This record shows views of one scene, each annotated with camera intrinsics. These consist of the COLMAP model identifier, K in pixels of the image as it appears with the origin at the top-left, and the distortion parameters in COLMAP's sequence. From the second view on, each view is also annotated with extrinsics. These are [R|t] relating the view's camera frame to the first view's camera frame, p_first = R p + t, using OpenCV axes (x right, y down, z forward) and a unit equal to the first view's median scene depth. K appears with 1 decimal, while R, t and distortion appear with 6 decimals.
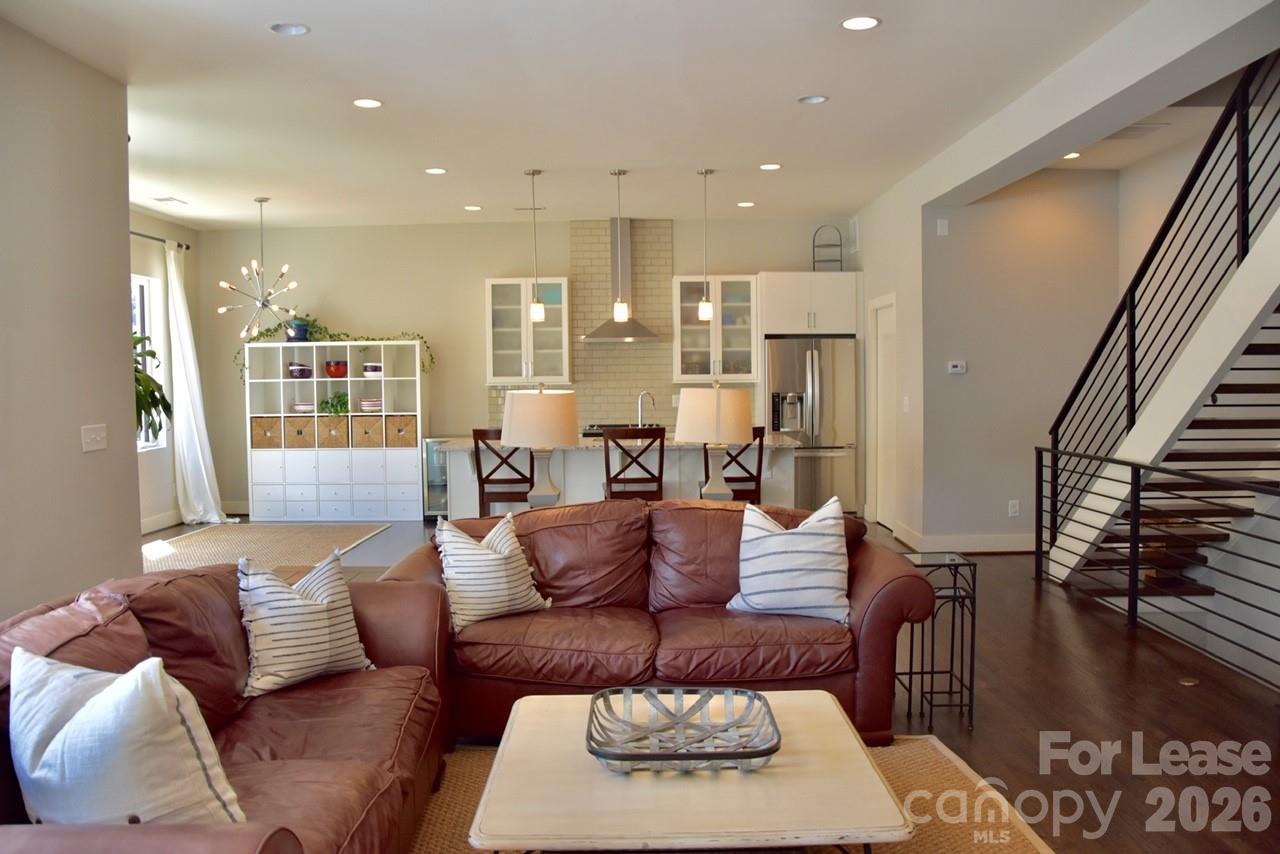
lens RADIAL K [[1007.7, 0, 641.2], [0, 1007.7, 432.6], [0, 0, 1]] dist [-0.154331, 0.110904]
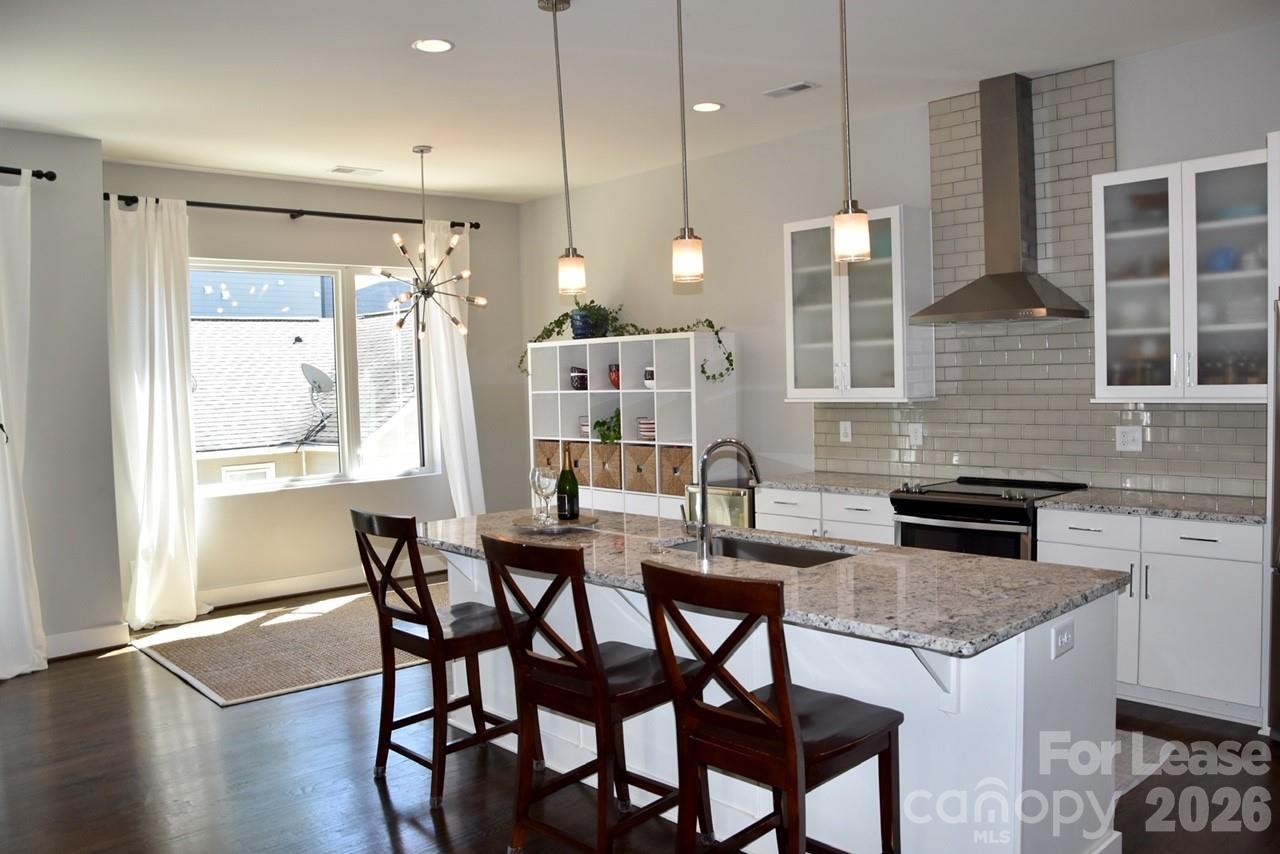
lens RADIAL K [[999.2, 0, 640.0], [0, 999.2, 427.0], [0, 0, 1]] dist [-0.160694, 0.118586]
pose [[0.674982, 0.030058, -0.737222, 0.294113], [-0.021901, 0.999546, 0.020702, -0.056014], [0.737509, 0.002173, 0.675334, 0.698920]]
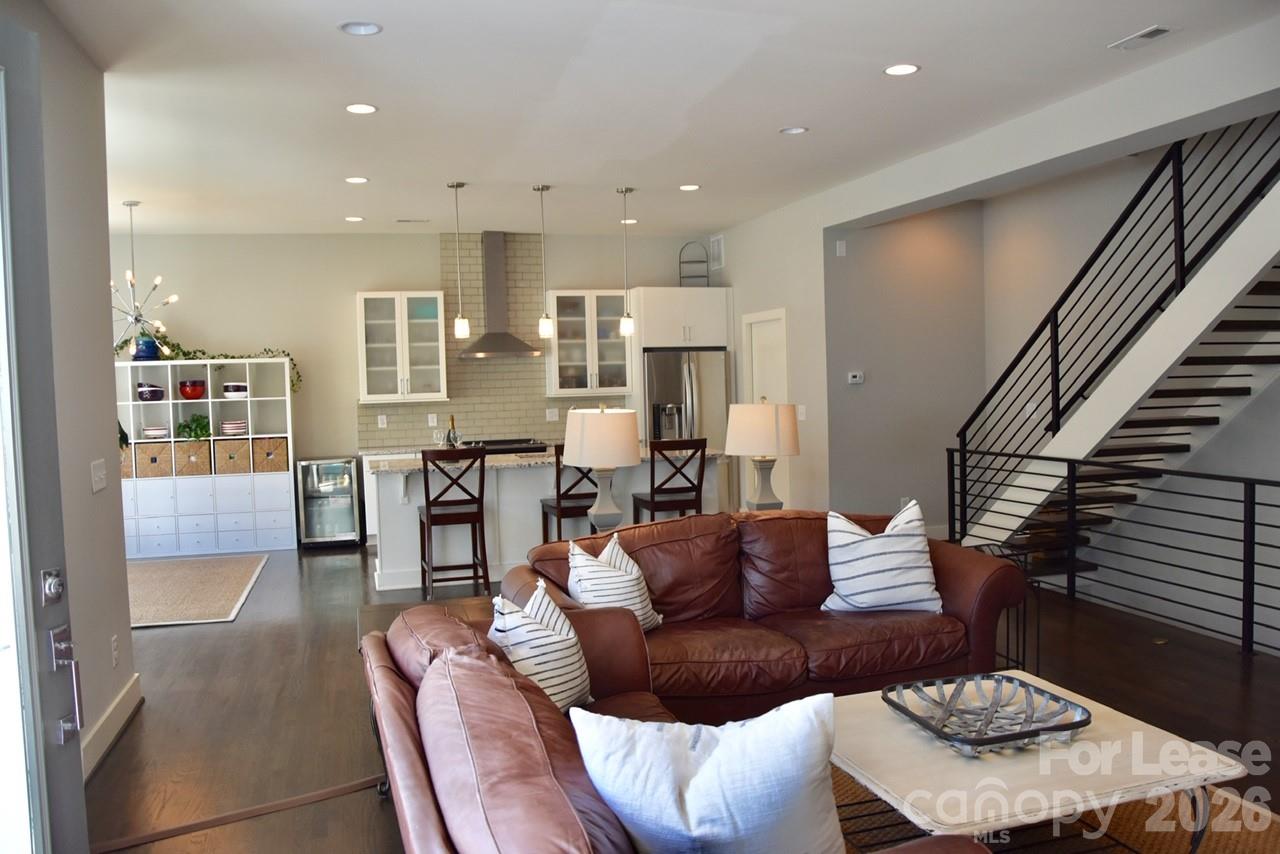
lens RADIAL K [[1007.7, 0, 641.2], [0, 1007.7, 432.6], [0, 0, 1]] dist [-0.154331, 0.110904]
pose [[0.958831, -0.030084, 0.282381, -0.217527], [0.032853, 0.999447, -0.005074, -0.007790], [-0.282072, 0.014143, 0.959289, 0.017986]]
